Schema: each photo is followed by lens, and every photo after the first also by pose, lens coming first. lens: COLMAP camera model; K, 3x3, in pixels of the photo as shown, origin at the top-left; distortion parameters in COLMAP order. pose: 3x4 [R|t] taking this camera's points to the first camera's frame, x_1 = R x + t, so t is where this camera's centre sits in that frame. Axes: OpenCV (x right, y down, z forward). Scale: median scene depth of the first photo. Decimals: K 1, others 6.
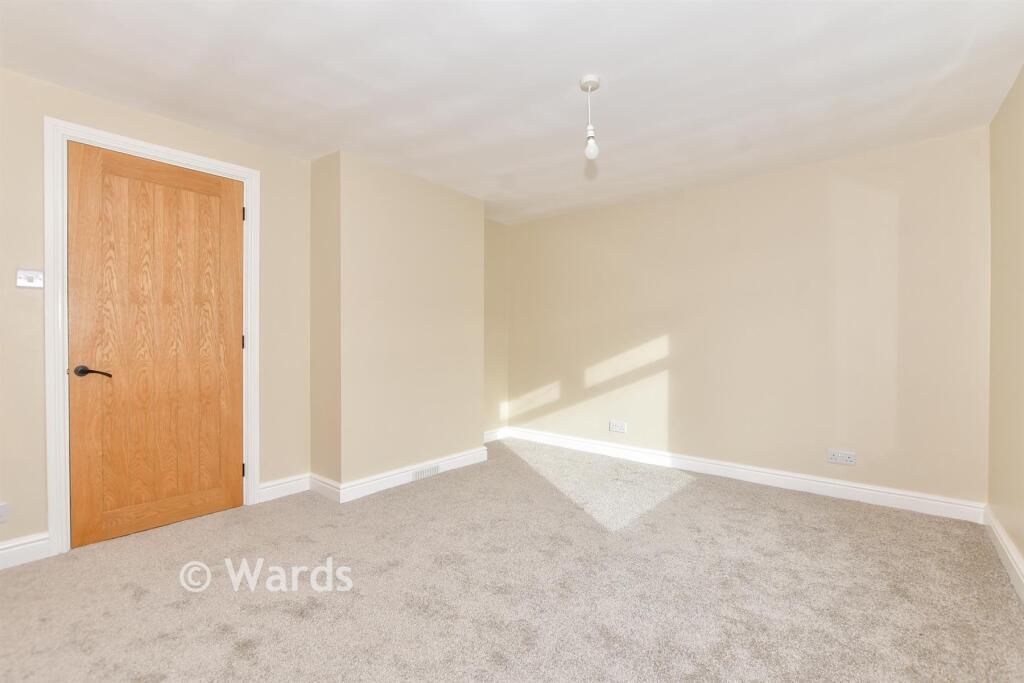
lens RADIAL K [[453.1, 0, 512.0], [0, 453.1, 341.5], [0, 0, 1]] dist [-0.001315, -0.000124]
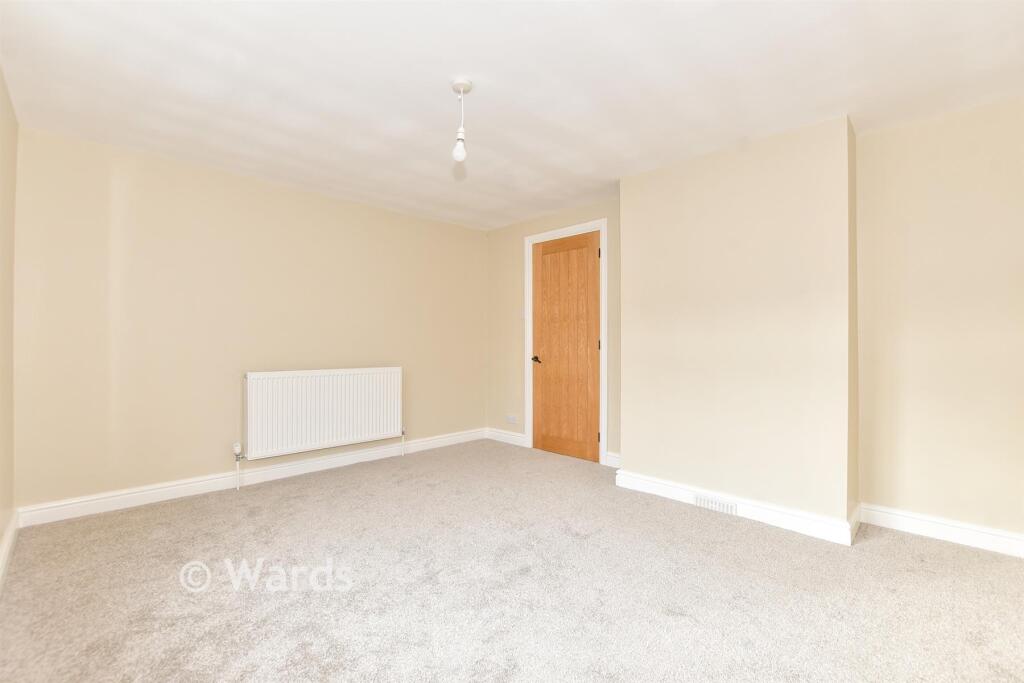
lens RADIAL K [[453.1, 0, 511.4], [0, 453.1, 339.9], [0, 0, 1]] dist [-0.001315, -0.000124]
pose [[-0.087778, -0.012138, -0.996066, 0.856211], [-0.014514, 0.999835, -0.010905, 0.004750], [0.996034, 0.013500, -0.087939, 0.895863]]
